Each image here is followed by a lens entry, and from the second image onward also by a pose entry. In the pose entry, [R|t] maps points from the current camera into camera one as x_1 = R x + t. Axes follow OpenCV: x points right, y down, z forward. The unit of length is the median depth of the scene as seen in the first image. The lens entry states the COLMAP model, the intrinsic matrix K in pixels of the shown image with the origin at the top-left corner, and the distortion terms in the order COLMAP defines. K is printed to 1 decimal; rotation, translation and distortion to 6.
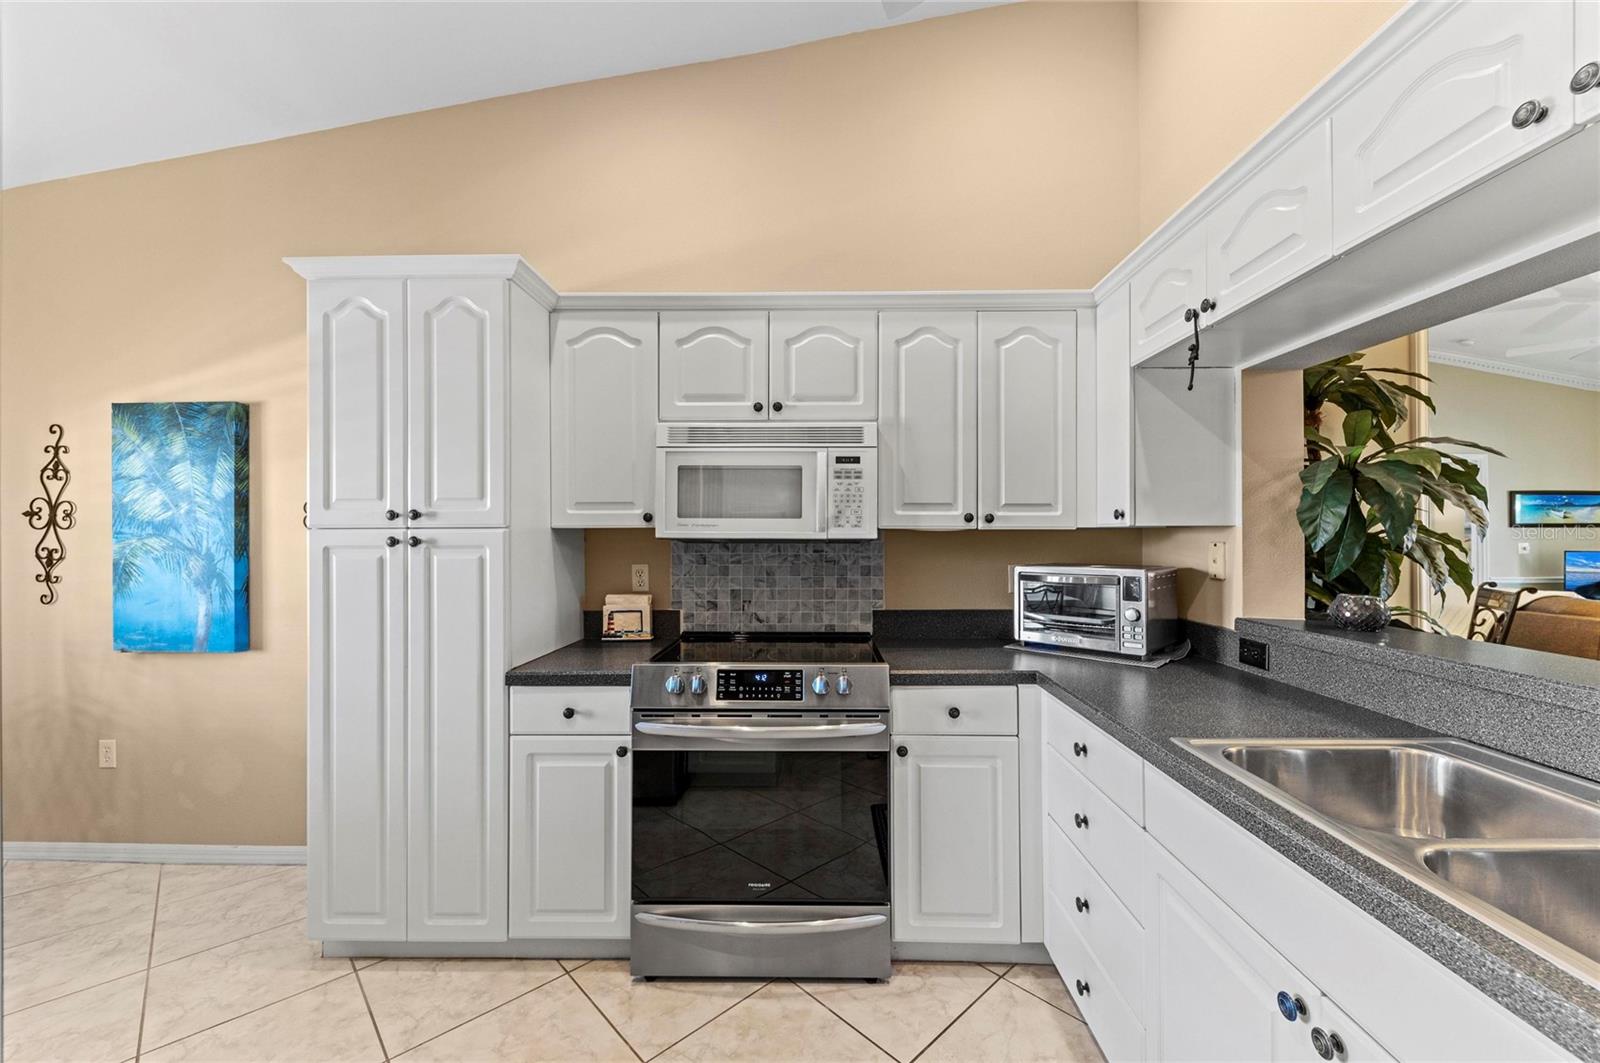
lens RADIAL K [[641.5, 0, 809.6], [0, 641.5, 533.2], [0, 0, 1]] dist [0.011180, -0.000085]
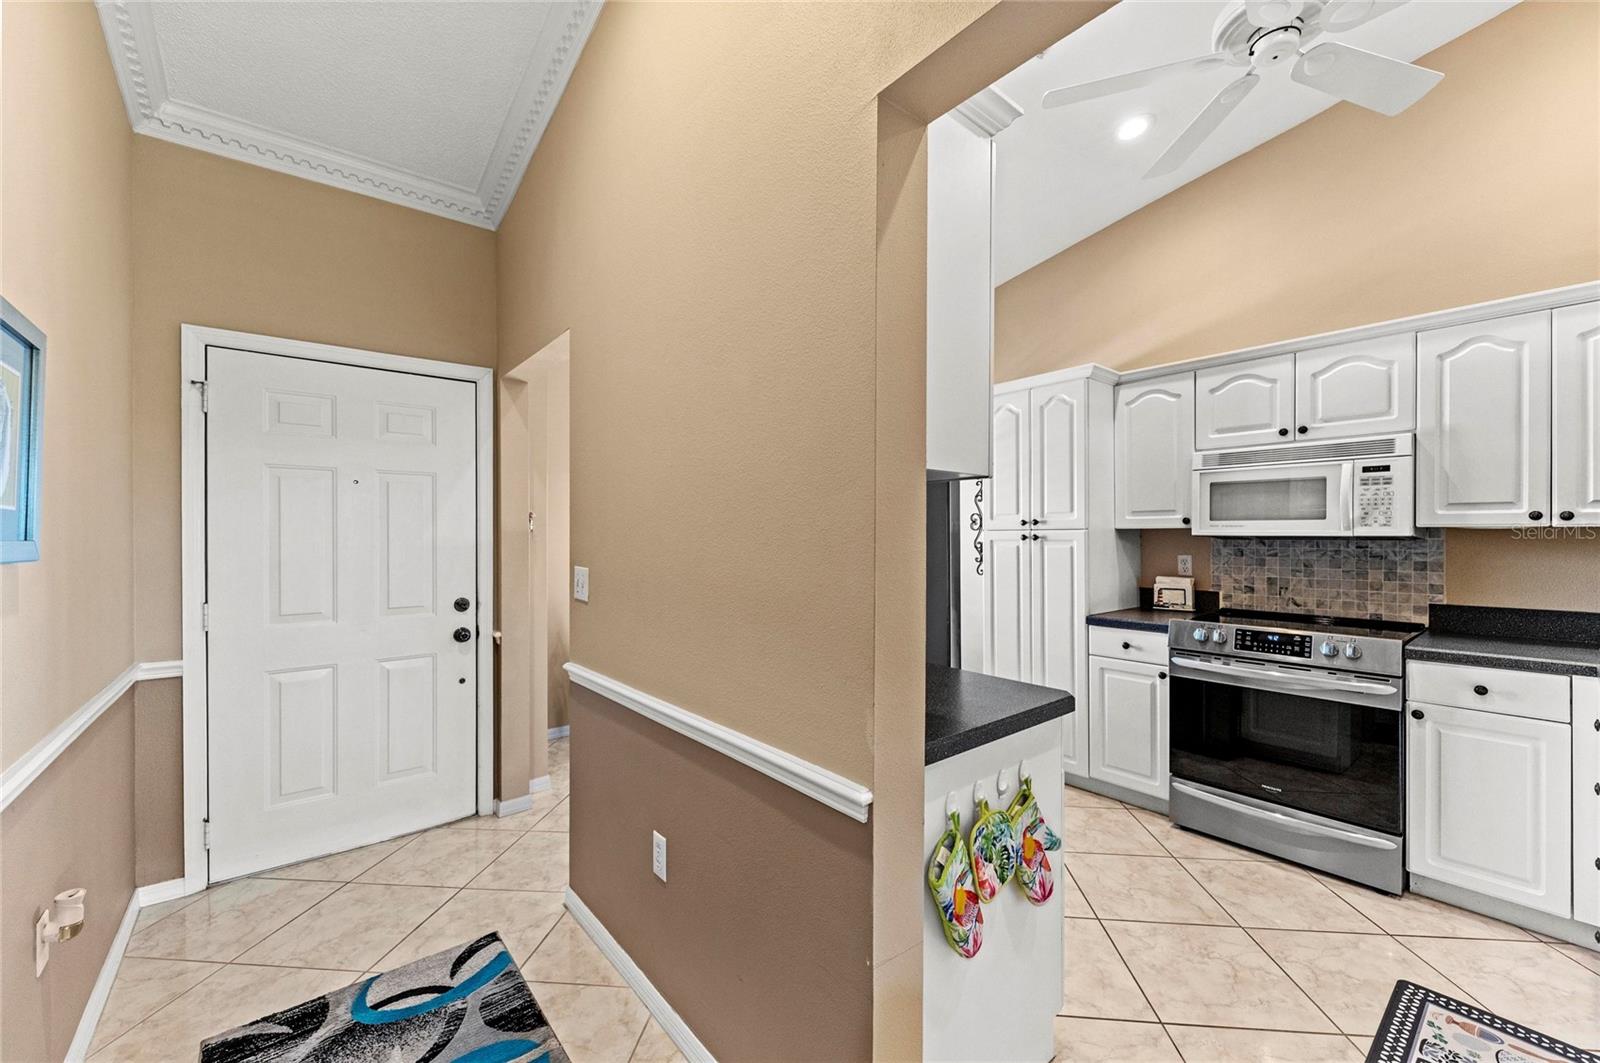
lens RADIAL K [[623.6, 0, 808.0], [0, 623.6, 535.6], [0, 0, 1]] dist [0.014122, -0.008210]
pose [[0.658766, 0.000334, -0.752347, 0.232187], [0.004461, 0.999981, 0.004350, -0.001690], [0.752334, -0.006222, 0.658752, -0.520592]]
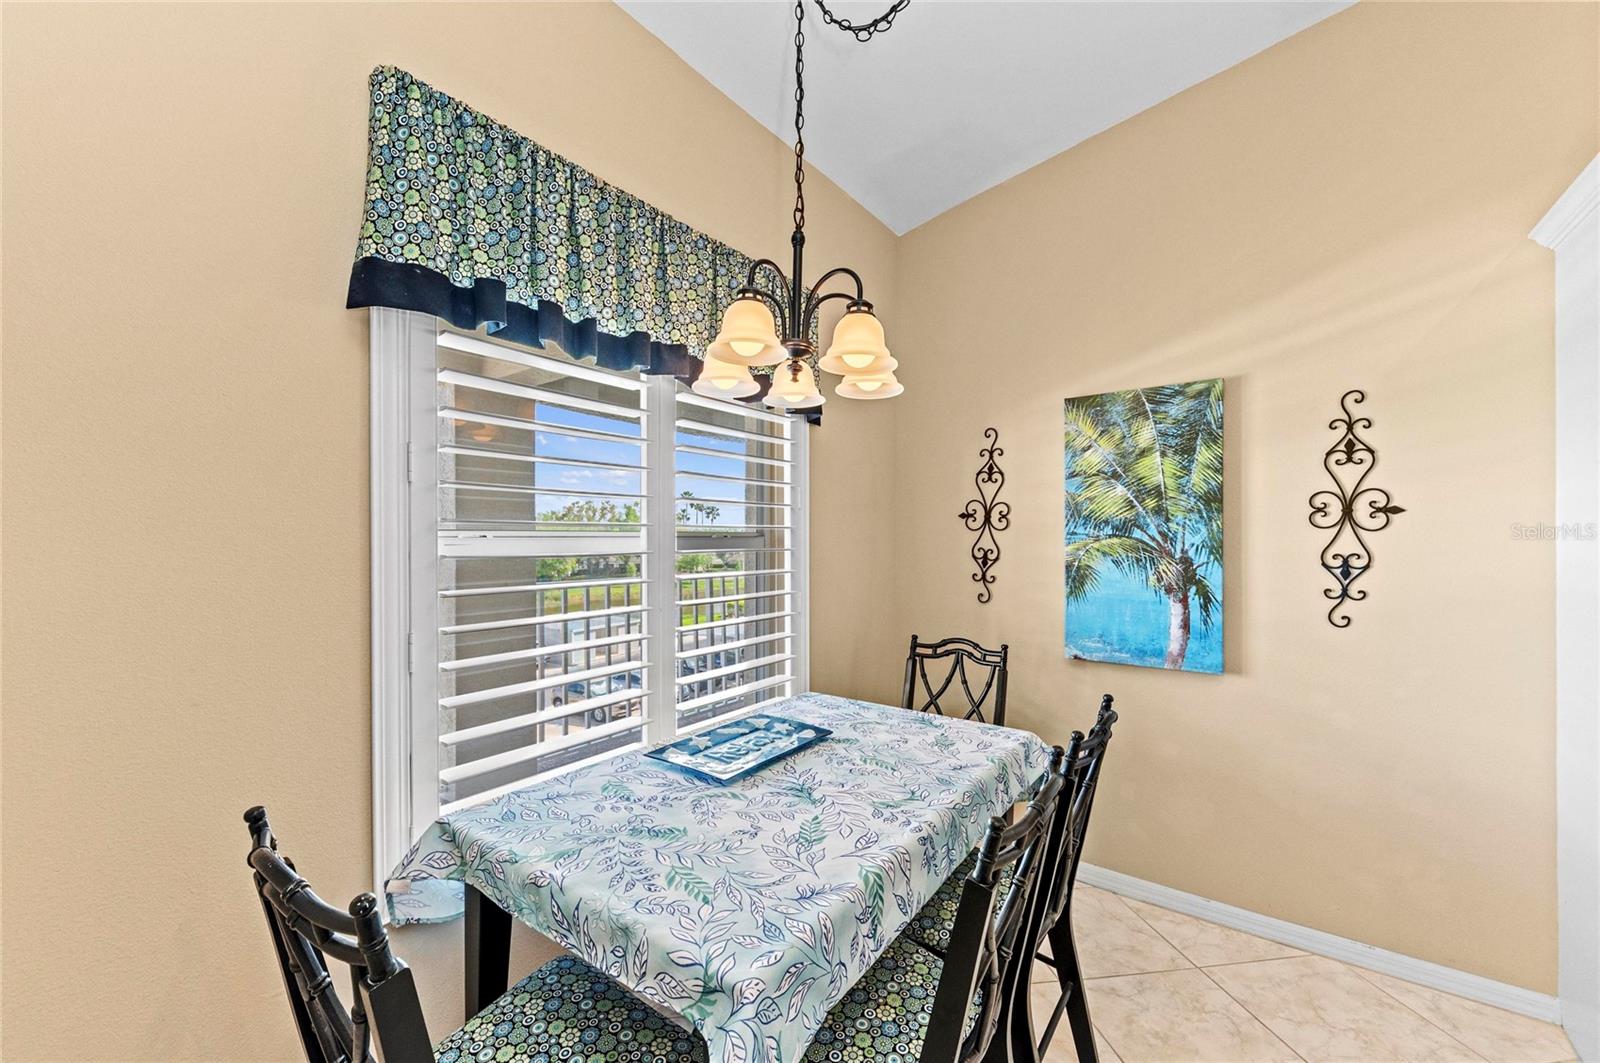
lens RADIAL K [[641.5, 0, 809.6], [0, 641.5, 533.2], [0, 0, 1]] dist [0.011180, -0.000085]
pose [[0.829388, -0.004049, -0.558658, -1.015150], [0.002680, 0.999991, -0.003269, 0.001122], [0.558667, 0.001214, 0.829391, 0.000774]]
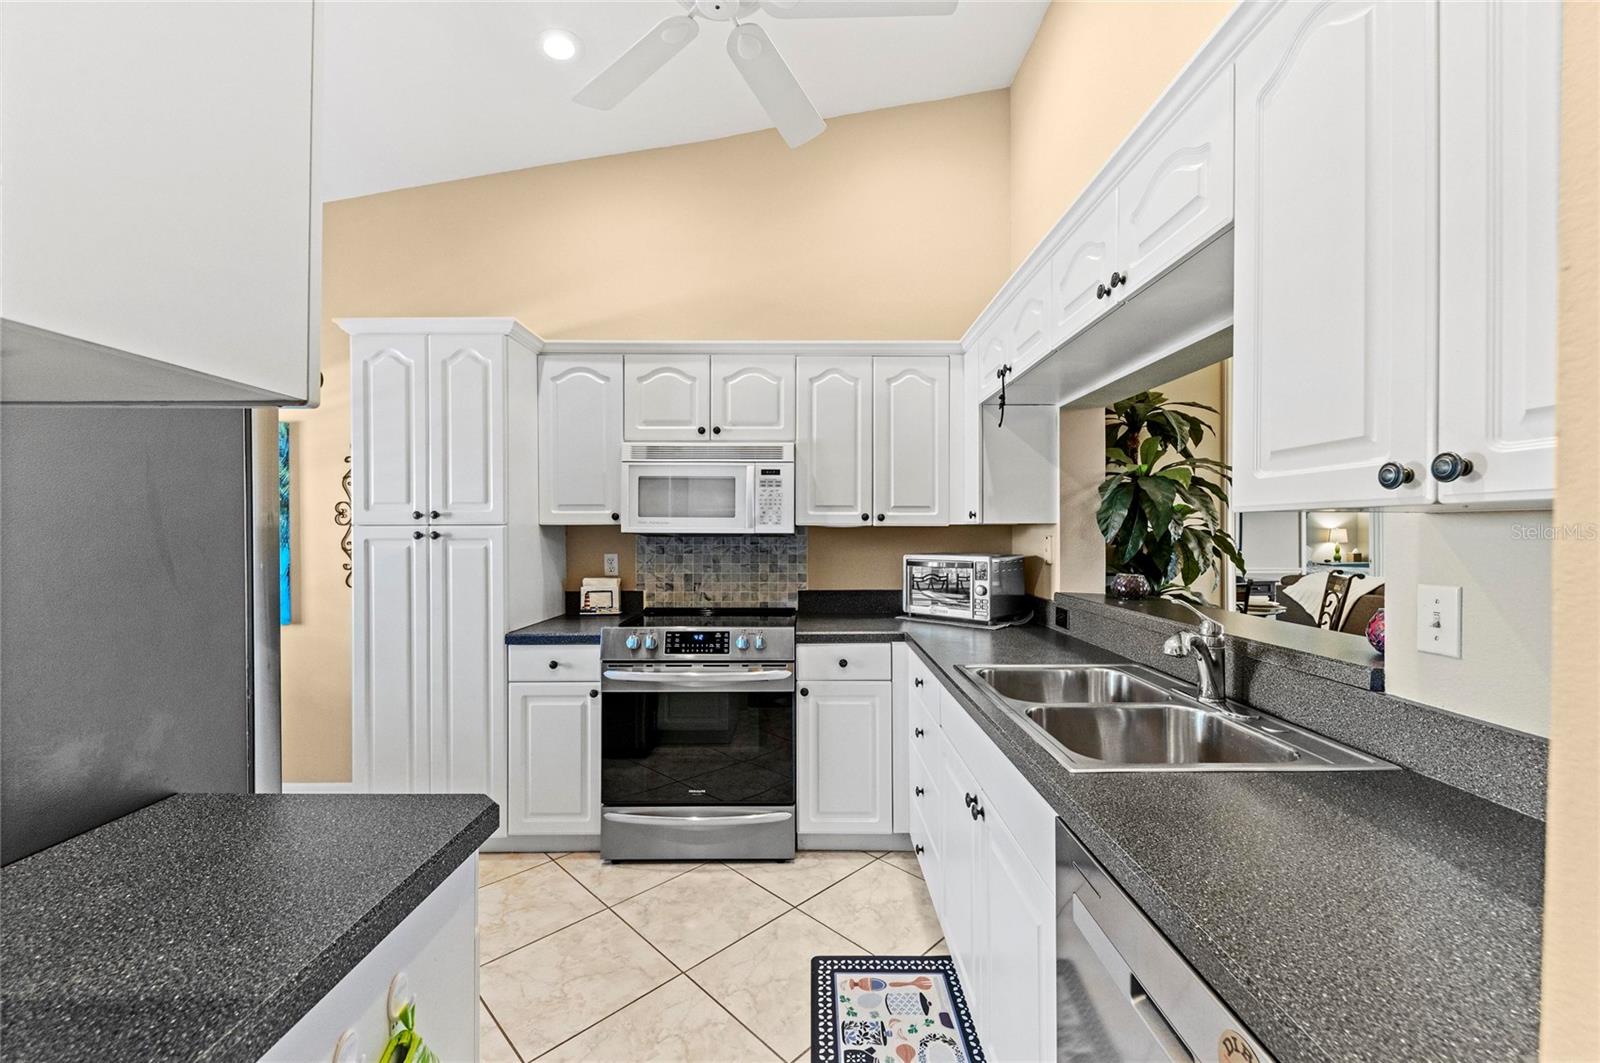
lens RADIAL K [[634.0, 0, 805.9], [0, 634.0, 533.2], [0, 0, 1]] dist [0.010131, 0.000005]
pose [[0.999798, 0.000174, 0.020076, 0.102219], [-0.000331, 0.999969, 0.007835, -0.001338], [-0.020074, -0.007840, 0.999768, -0.271387]]
